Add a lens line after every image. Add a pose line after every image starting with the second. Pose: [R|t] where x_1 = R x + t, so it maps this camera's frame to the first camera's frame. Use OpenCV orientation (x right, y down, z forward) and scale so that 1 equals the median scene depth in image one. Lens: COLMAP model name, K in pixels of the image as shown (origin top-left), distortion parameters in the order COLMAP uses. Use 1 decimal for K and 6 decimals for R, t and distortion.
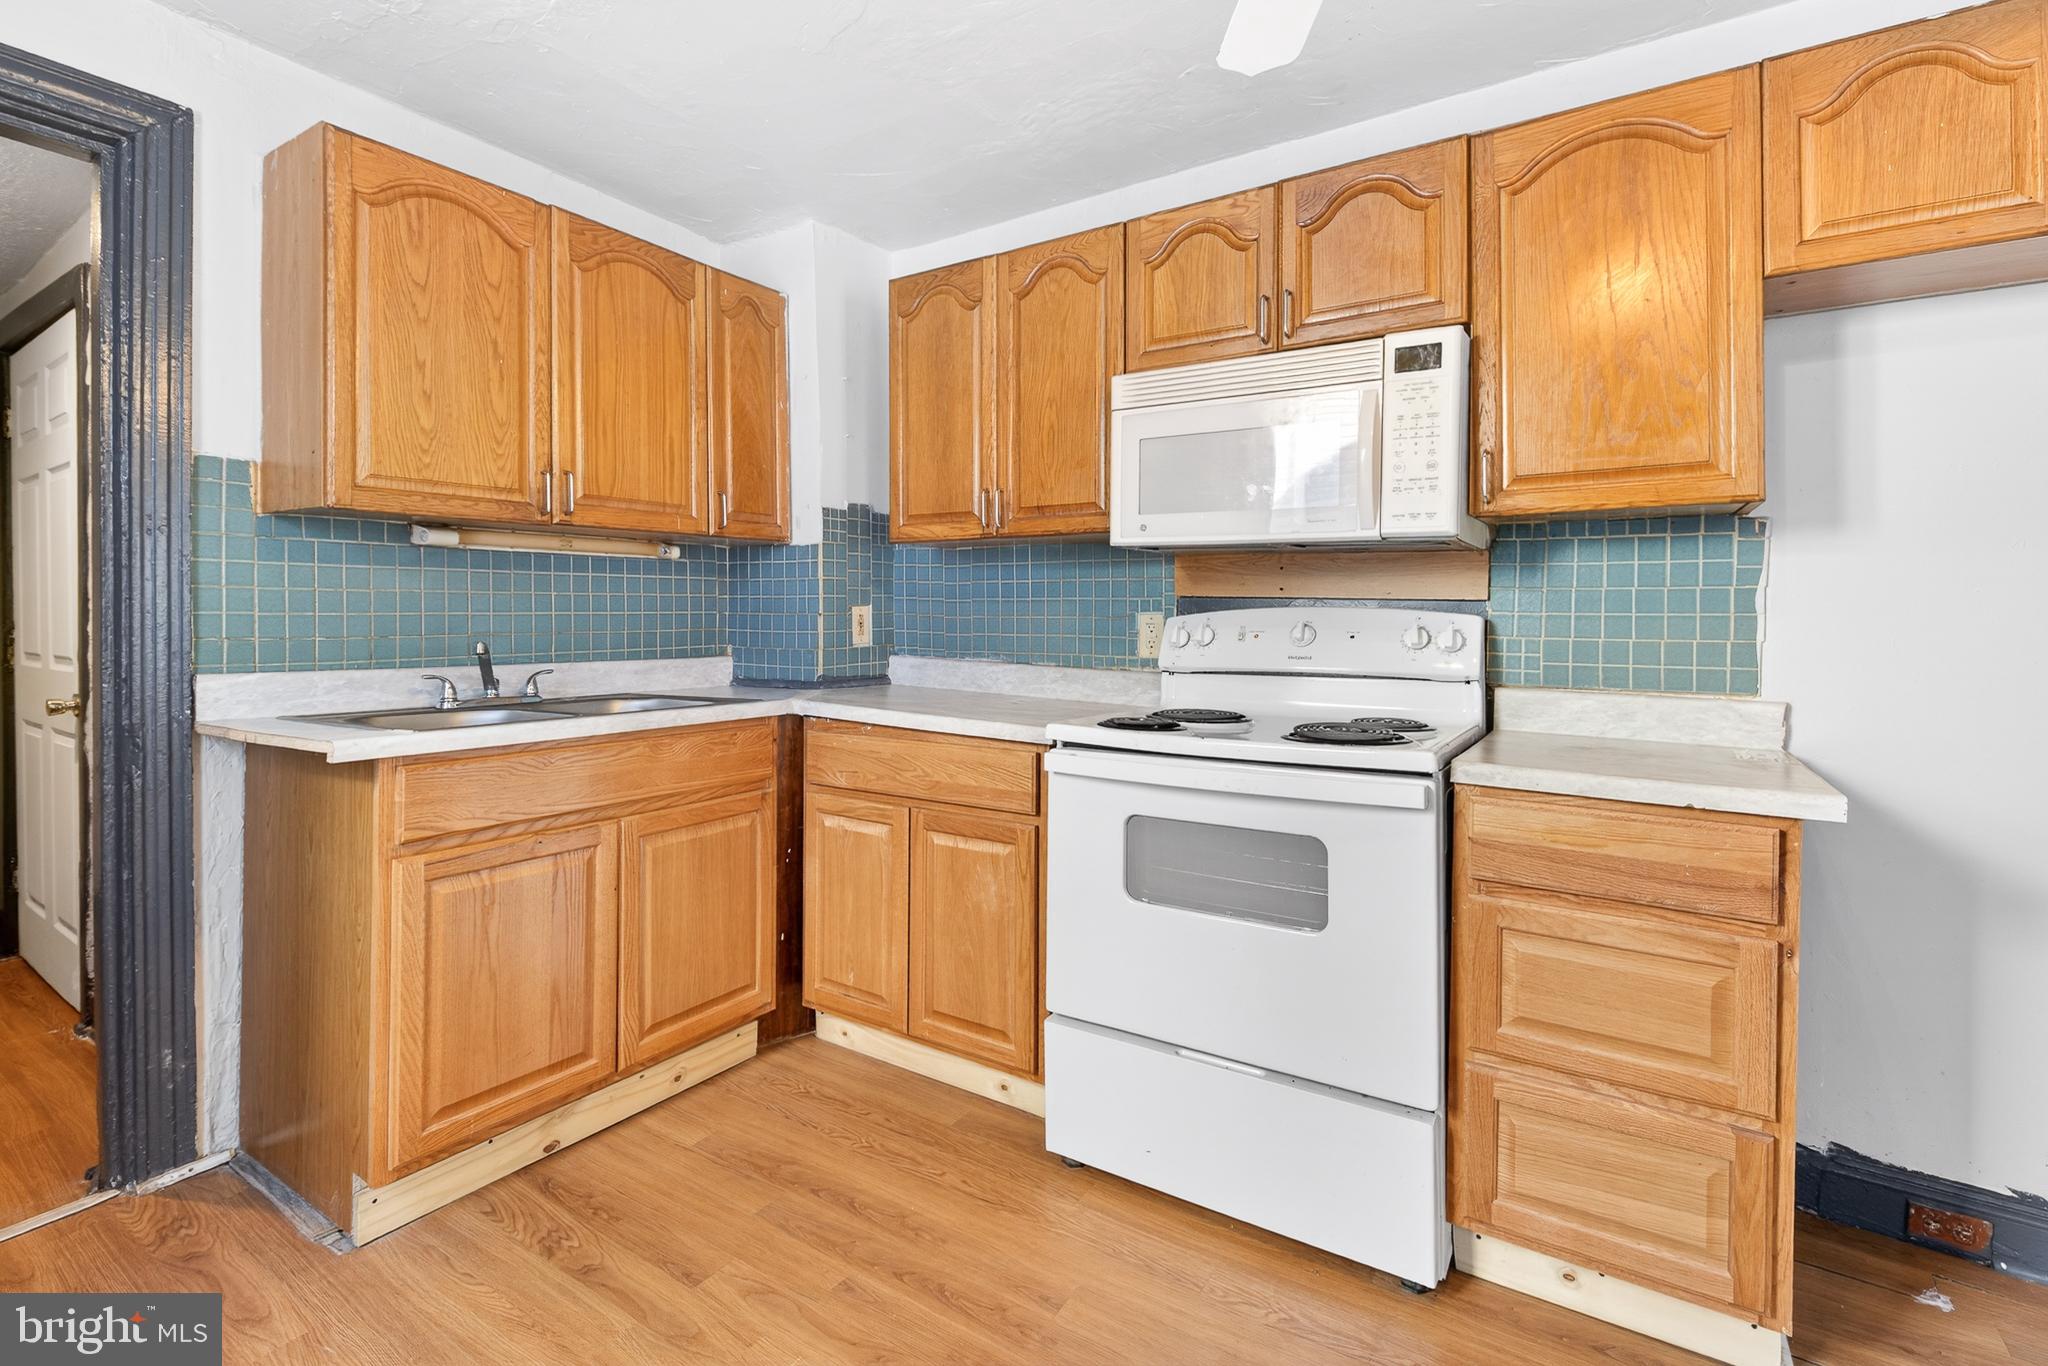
lens RADIAL K [[929.8, 0, 1026.6], [0, 929.8, 614.2], [0, 0, 1]] dist [-0.003742, -0.001234]
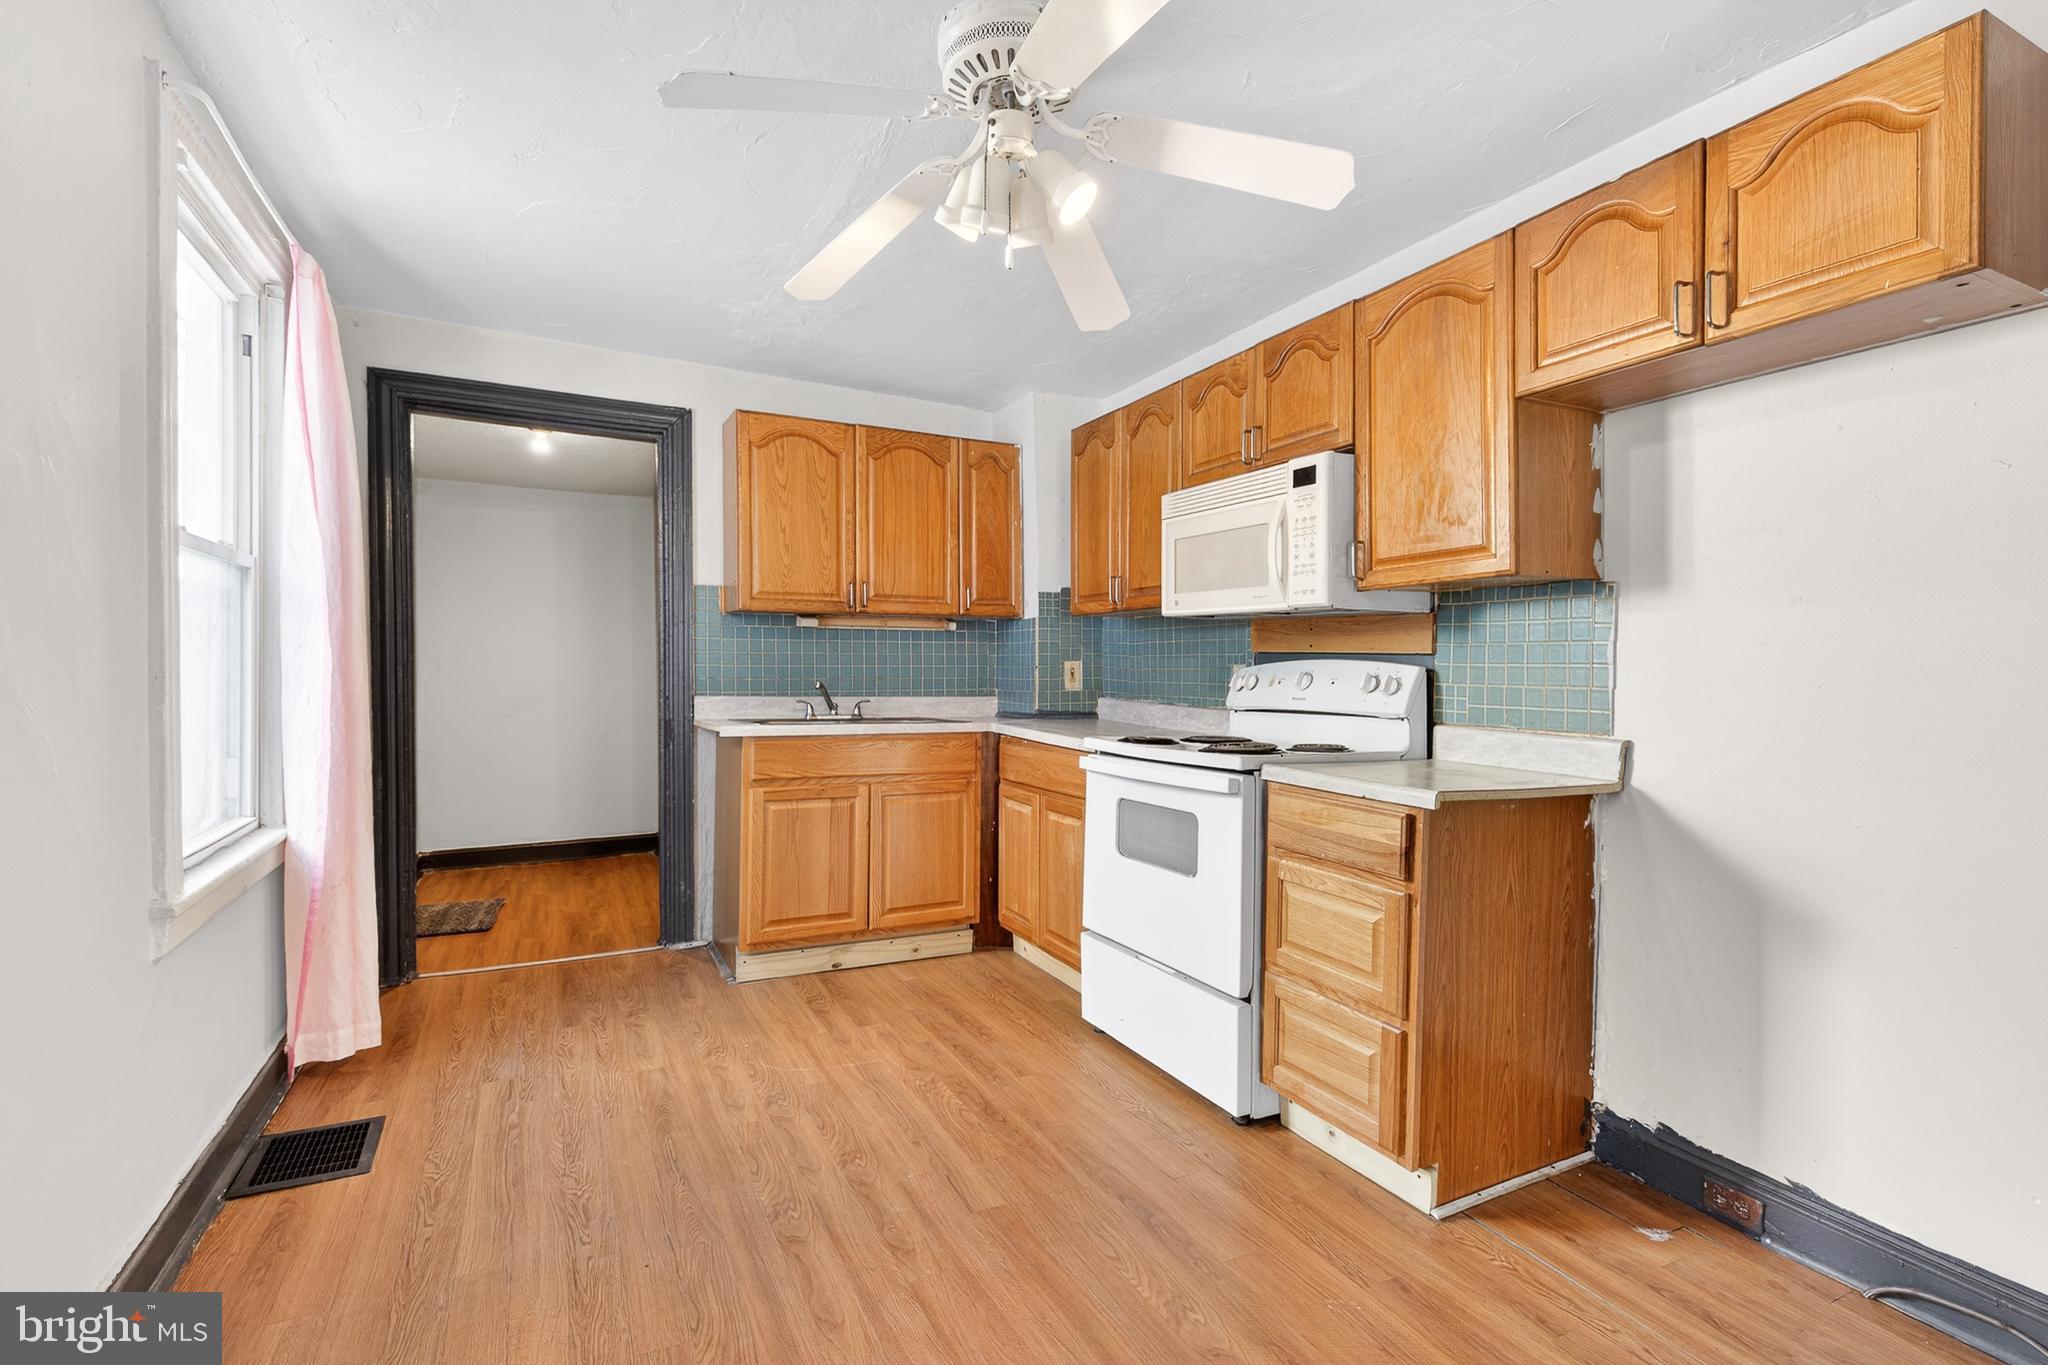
lens RADIAL K [[914.3, 0, 1024.0], [0, 914.3, 682.5], [0, 0, 1]] dist [-0.000127, -0.000232]
pose [[0.868732, 0.008462, -0.495210, 0.617197], [-0.002943, 0.999925, 0.011925, 0.009775], [0.495274, -0.008902, 0.868691, -0.314206]]
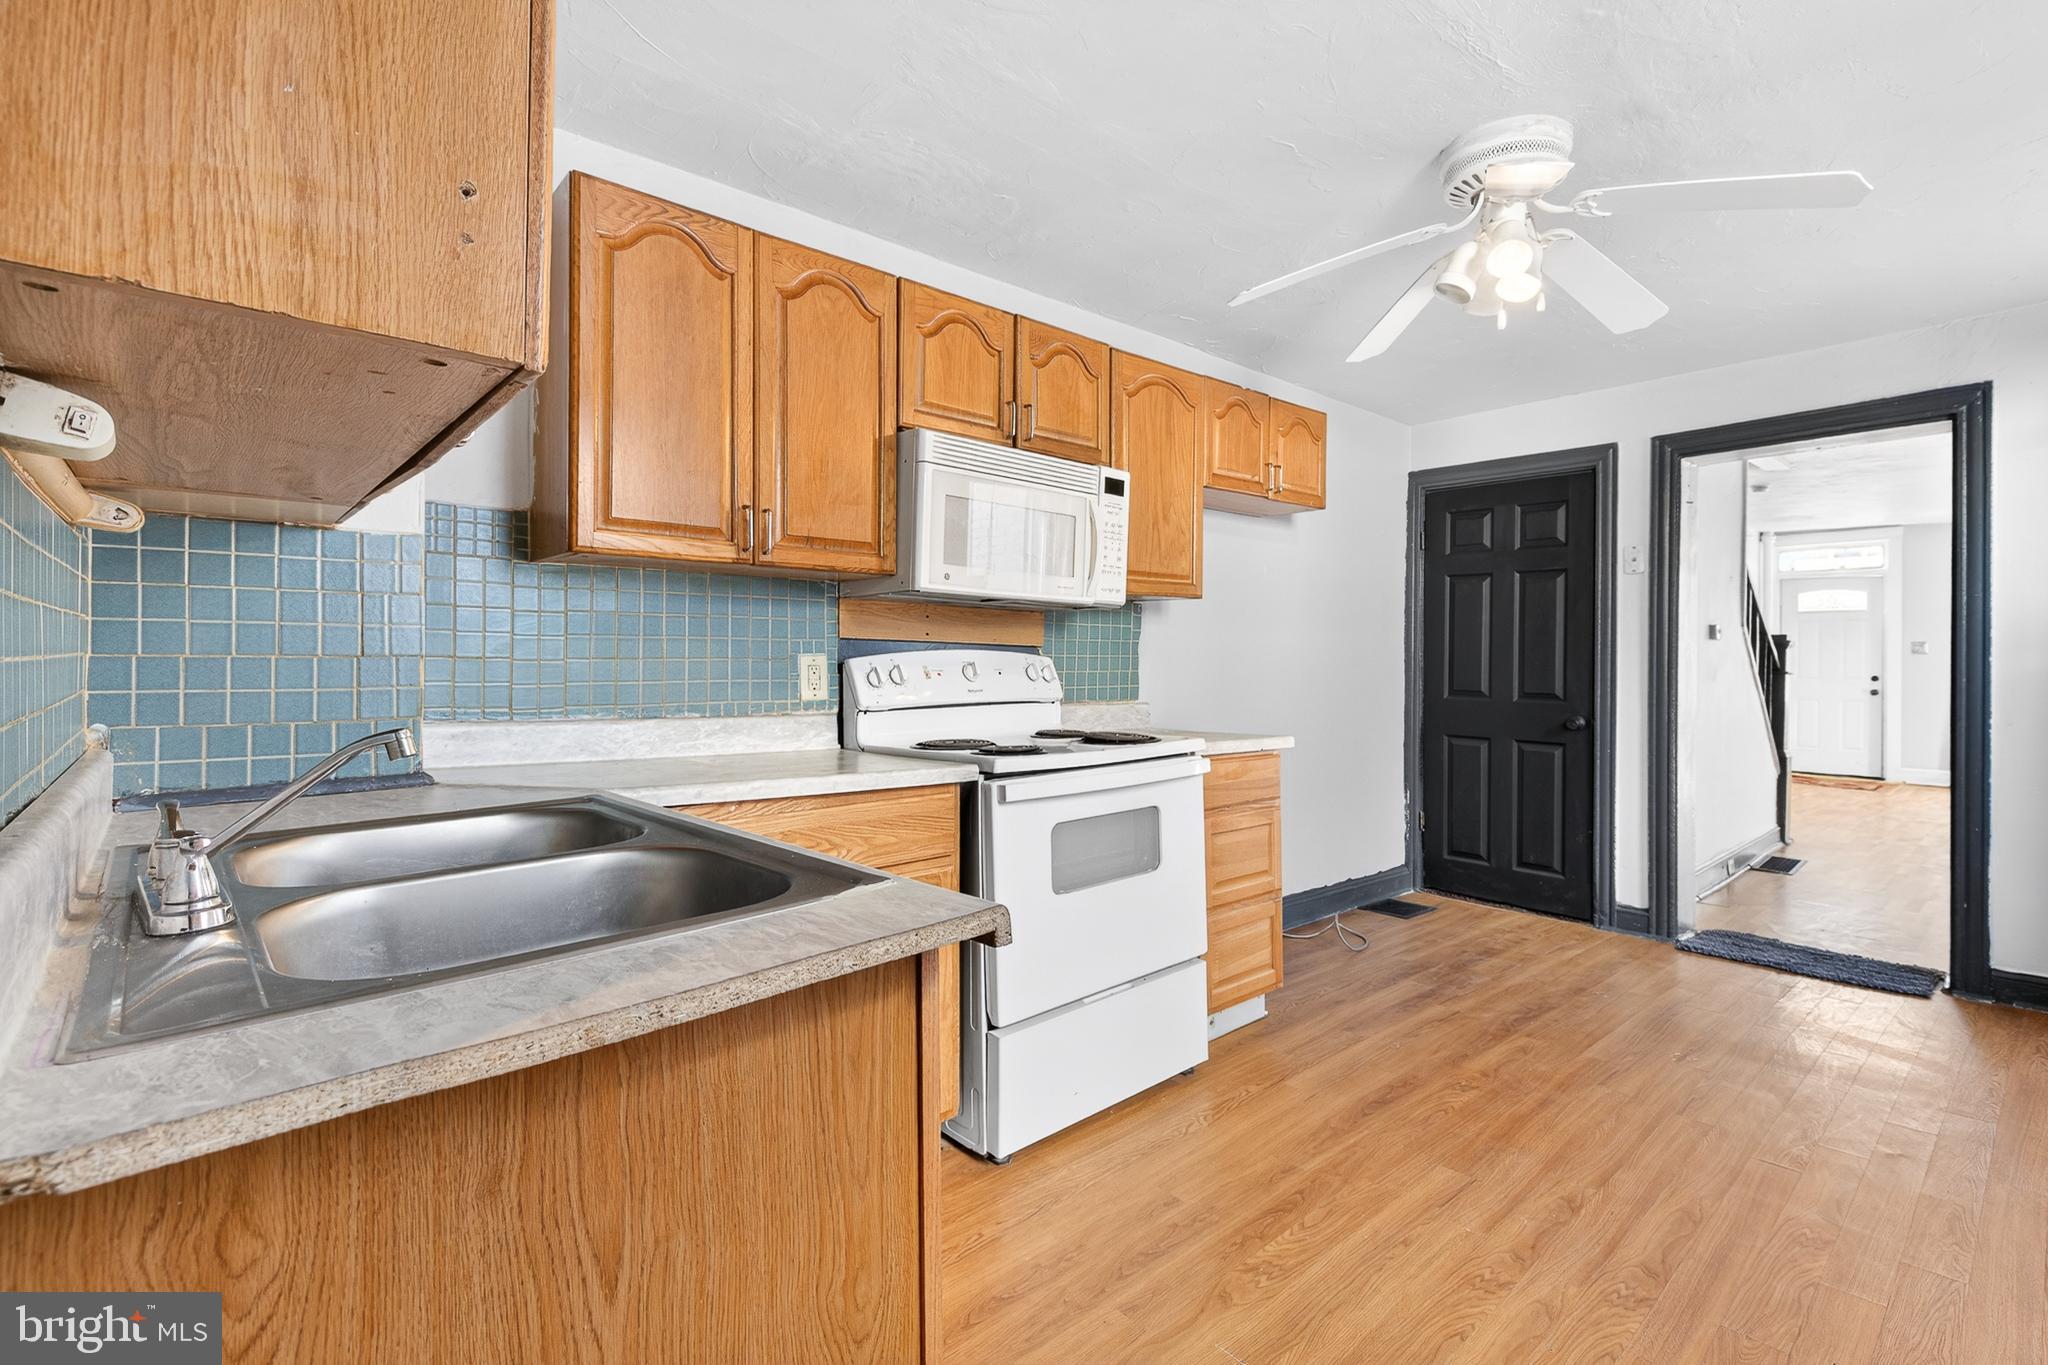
lens RADIAL K [[947.1, 0, 1027.3], [0, 947.1, 650.0], [0, 0, 1]] dist [0.002749, 0.000018]
pose [[0.255297, 0.007246, 0.966835, -0.931513], [-0.000681, 0.999973, -0.007315, 0.001177], [-0.966862, 0.001209, 0.255295, 0.628499]]
